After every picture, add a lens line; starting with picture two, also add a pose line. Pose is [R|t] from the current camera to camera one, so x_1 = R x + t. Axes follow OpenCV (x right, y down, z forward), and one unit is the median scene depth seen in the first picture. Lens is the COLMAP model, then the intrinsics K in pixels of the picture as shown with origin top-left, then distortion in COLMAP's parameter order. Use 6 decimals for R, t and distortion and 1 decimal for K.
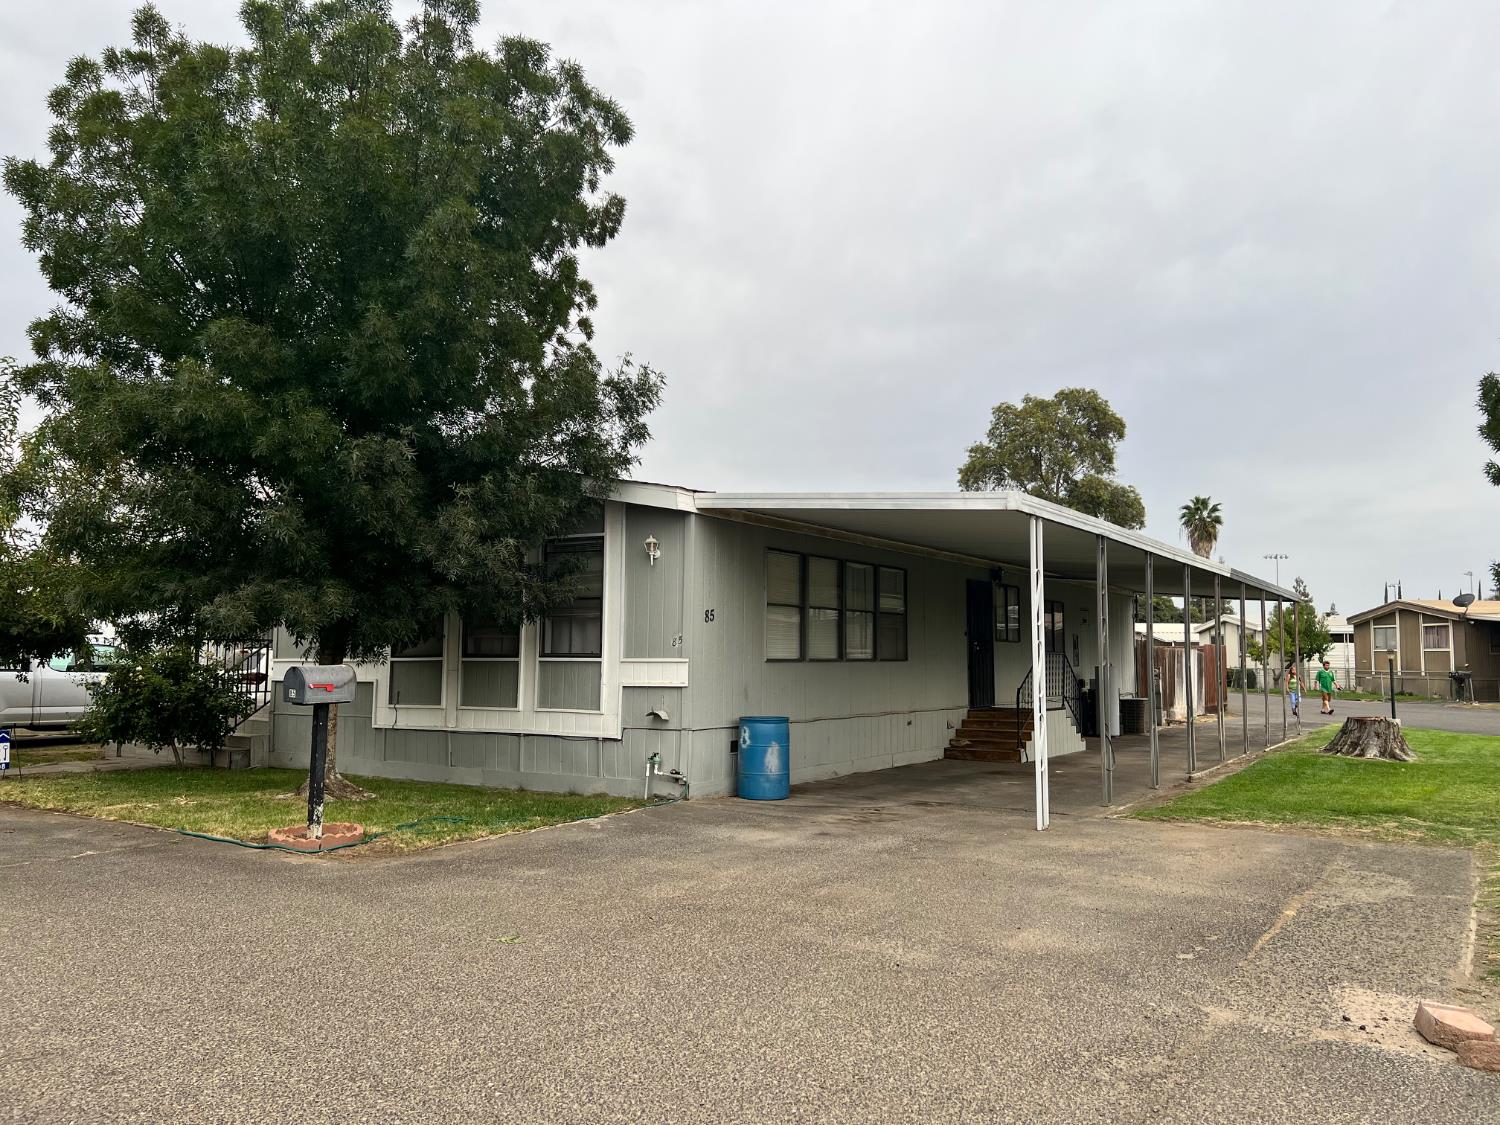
lens RADIAL K [[1141.0, 0, 758.6], [0, 1141.0, 552.0], [0, 0, 1]] dist [0.063961, -0.078625]
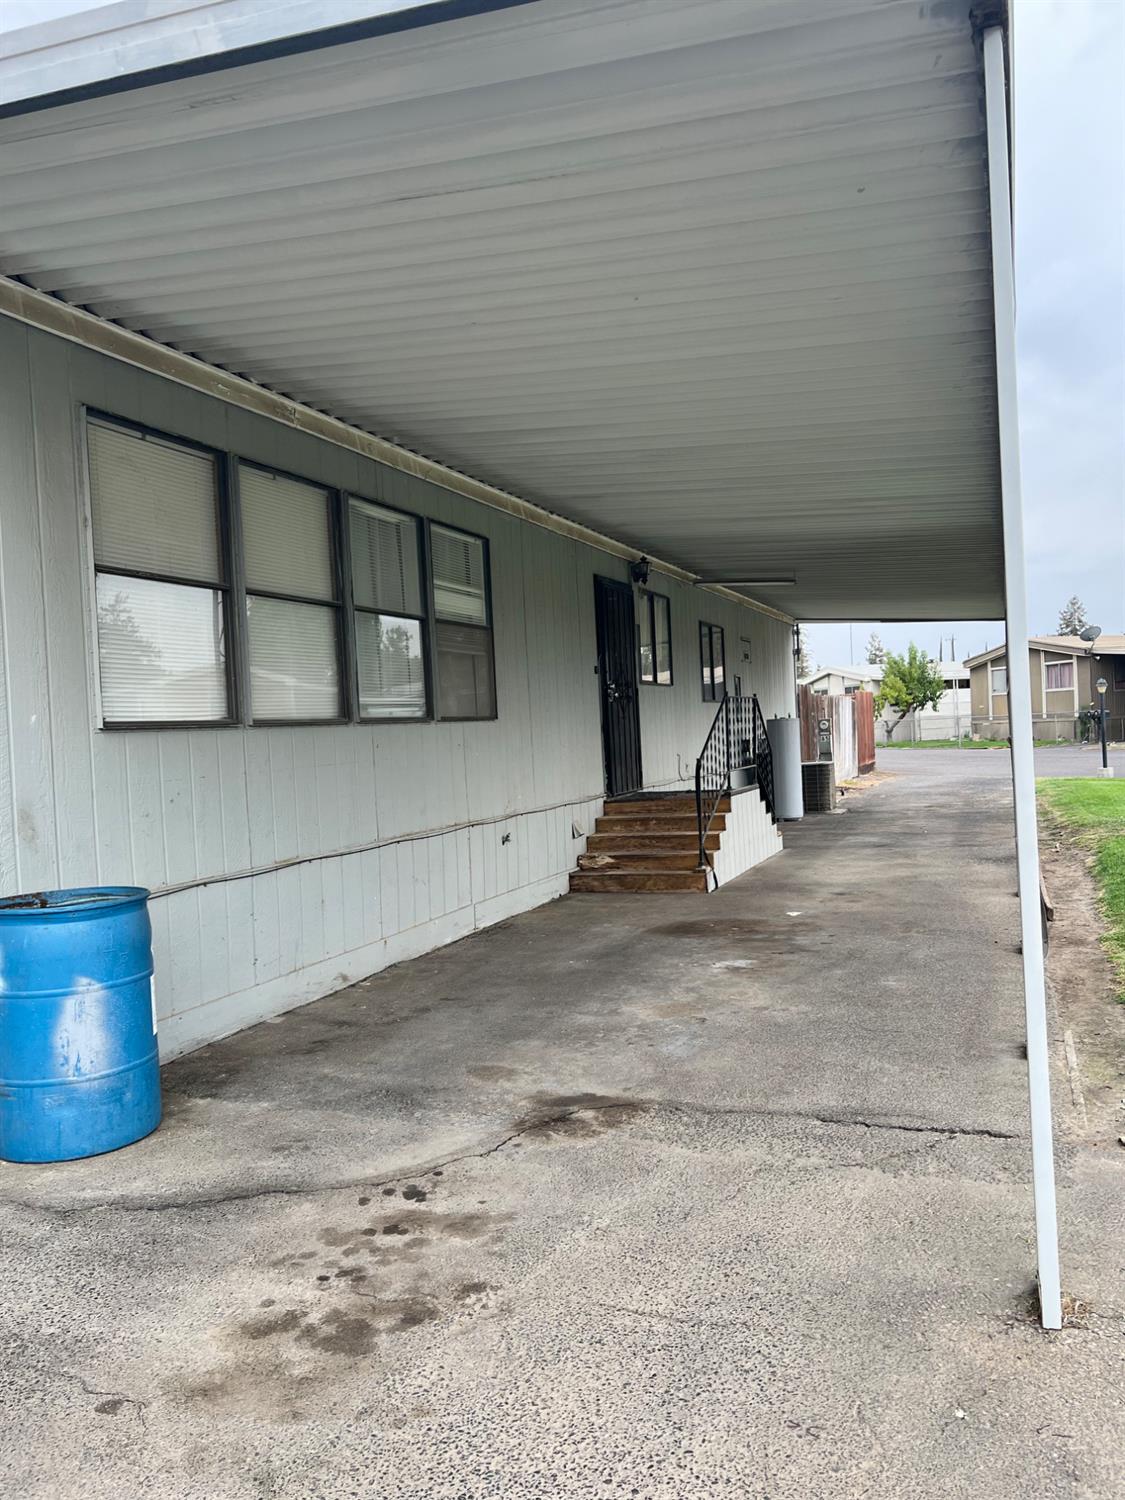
lens RADIAL K [[1141.0, 0, 570.0], [0, 1141.0, 750.8], [0, 0, 1]] dist [0.063961, -0.078625]
pose [[0.980262, -0.056094, 0.189579, 0.081107], [0.035814, 0.993423, 0.108755, 0.068665], [-0.194433, -0.099819, 0.975824, 0.618690]]
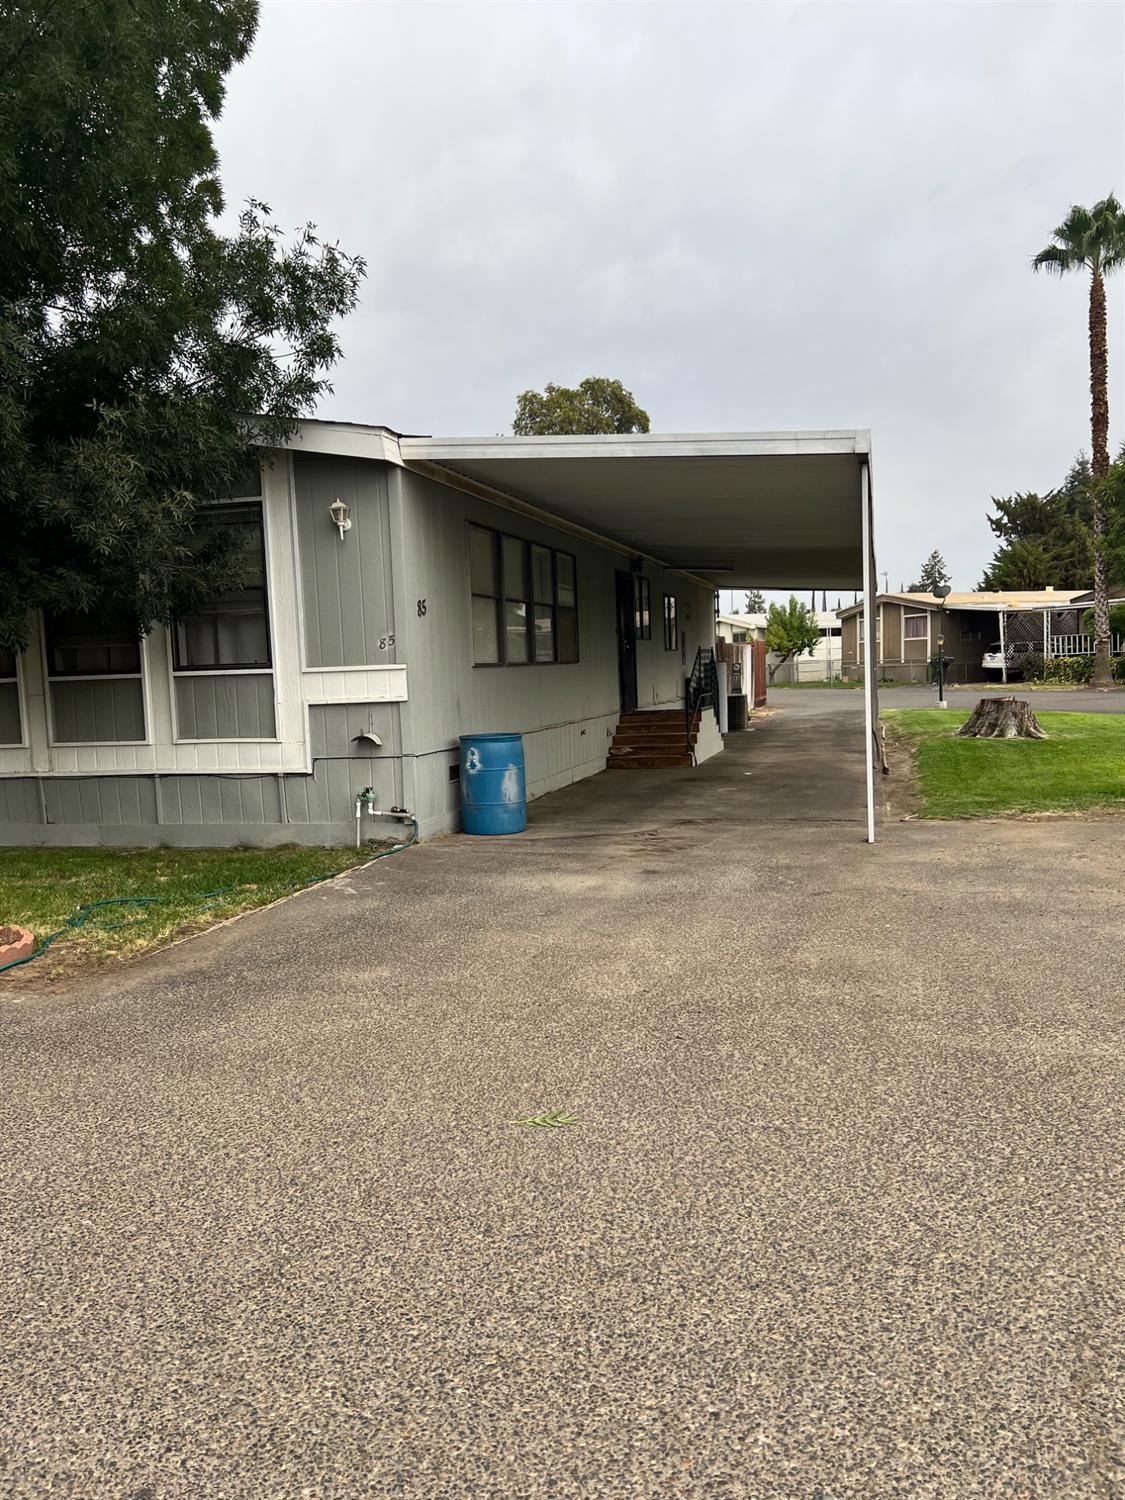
lens RADIAL K [[1134.5, 0, 570.9], [0, 1134.5, 762.2], [0, 0, 1]] dist [0.133374, -0.265998]
pose [[0.955090, -0.066474, 0.288764, -0.164044], [0.016232, 0.984786, 0.173014, 0.025122], [-0.295871, -0.160557, 0.941638, 0.215293]]
